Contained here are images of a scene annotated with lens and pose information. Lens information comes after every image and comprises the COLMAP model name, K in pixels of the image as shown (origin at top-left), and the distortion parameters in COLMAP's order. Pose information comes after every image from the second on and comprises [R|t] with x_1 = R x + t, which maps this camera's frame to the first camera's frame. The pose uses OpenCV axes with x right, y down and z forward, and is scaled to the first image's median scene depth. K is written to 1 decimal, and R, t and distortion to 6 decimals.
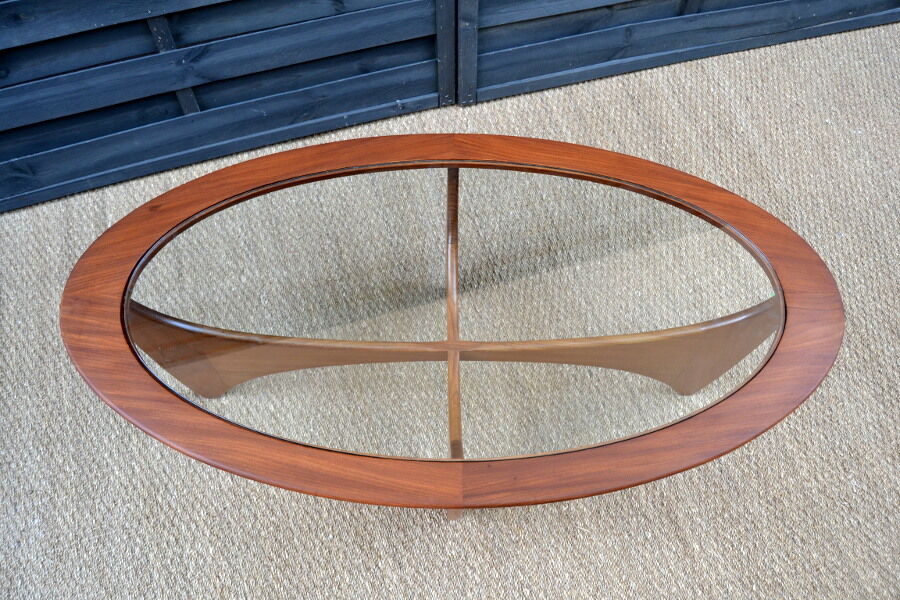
lens RADIAL K [[715.7, 0, 446.4], [0, 715.7, 302.5], [0, 0, 1]] dist [-0.092675, 0.035600]
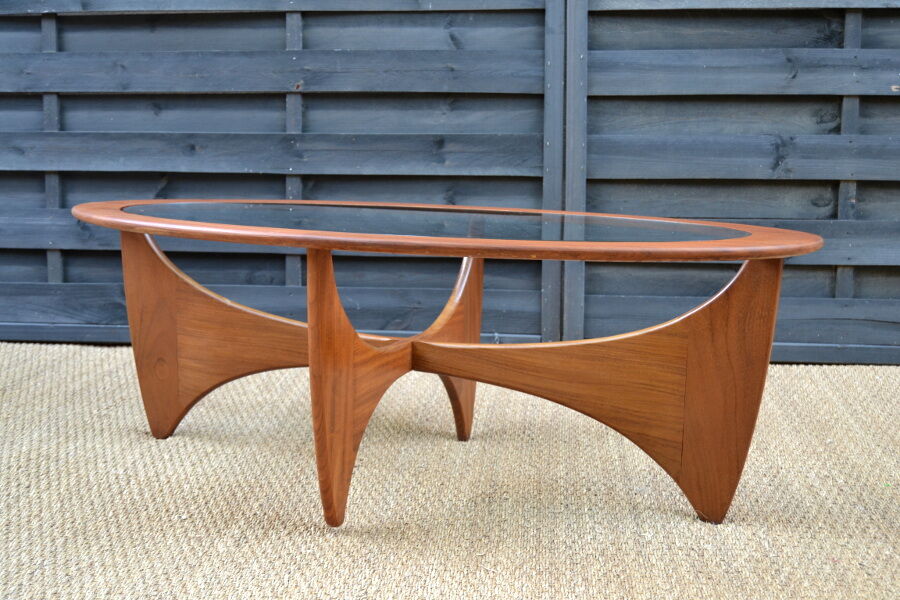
lens RADIAL K [[1079.2, 0, 449.5], [0, 1079.2, 301.7], [0, 0, 1]] dist [-0.045617, 0.000000]
pose [[0.914332, 0.058473, -0.400721, 0.489224], [-0.353411, 0.598362, -0.719071, 0.810187], [0.197731, 0.799089, 0.567767, 0.169093]]
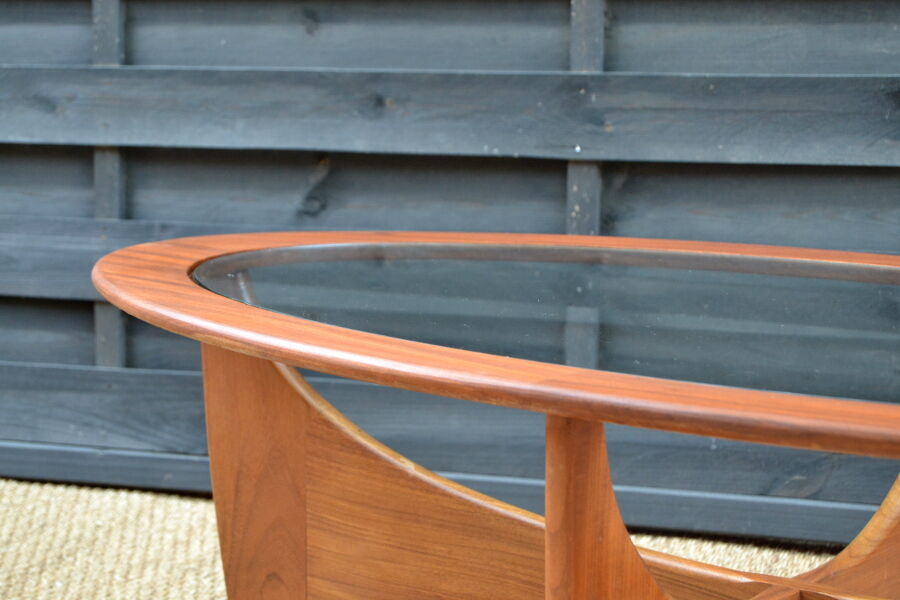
lens RADIAL K [[2083.4, 0, 447.6], [0, 2083.4, 304.8], [0, 0, 1]] dist [0.000249, 0.000000]
pose [[0.790398, 0.079854, -0.607366, 0.448774], [-0.530362, 0.585382, -0.613224, 0.639675], [0.306573, 0.806816, 0.505036, 0.193012]]
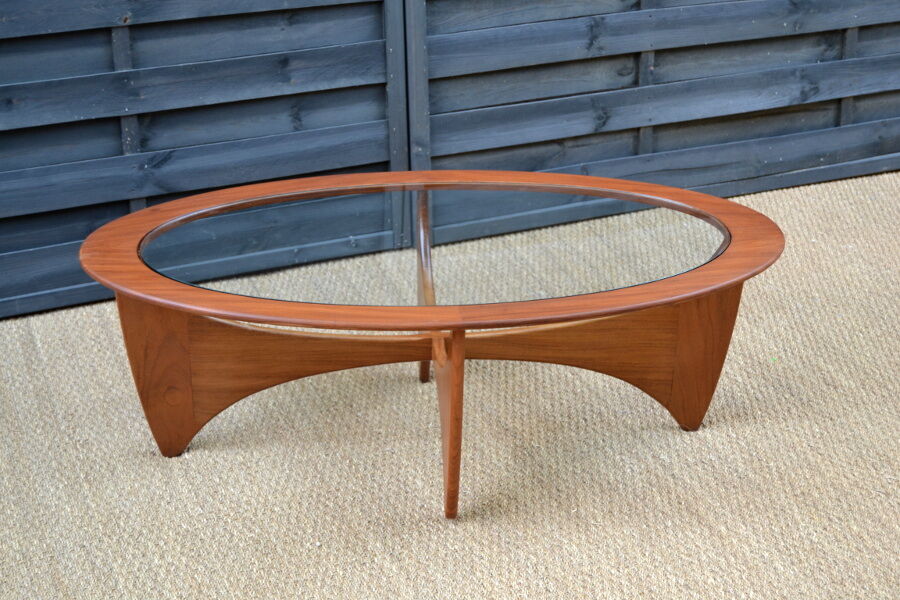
lens RADIAL K [[1453.4, 0, 451.2], [0, 1453.4, 299.7], [0, 0, 1]] dist [-0.042597, 0.000000]
pose [[0.994596, -0.049169, 0.091440, -0.128651], [0.092369, 0.821183, -0.563140, 0.972867], [-0.047400, 0.568543, 0.821287, -0.595715]]
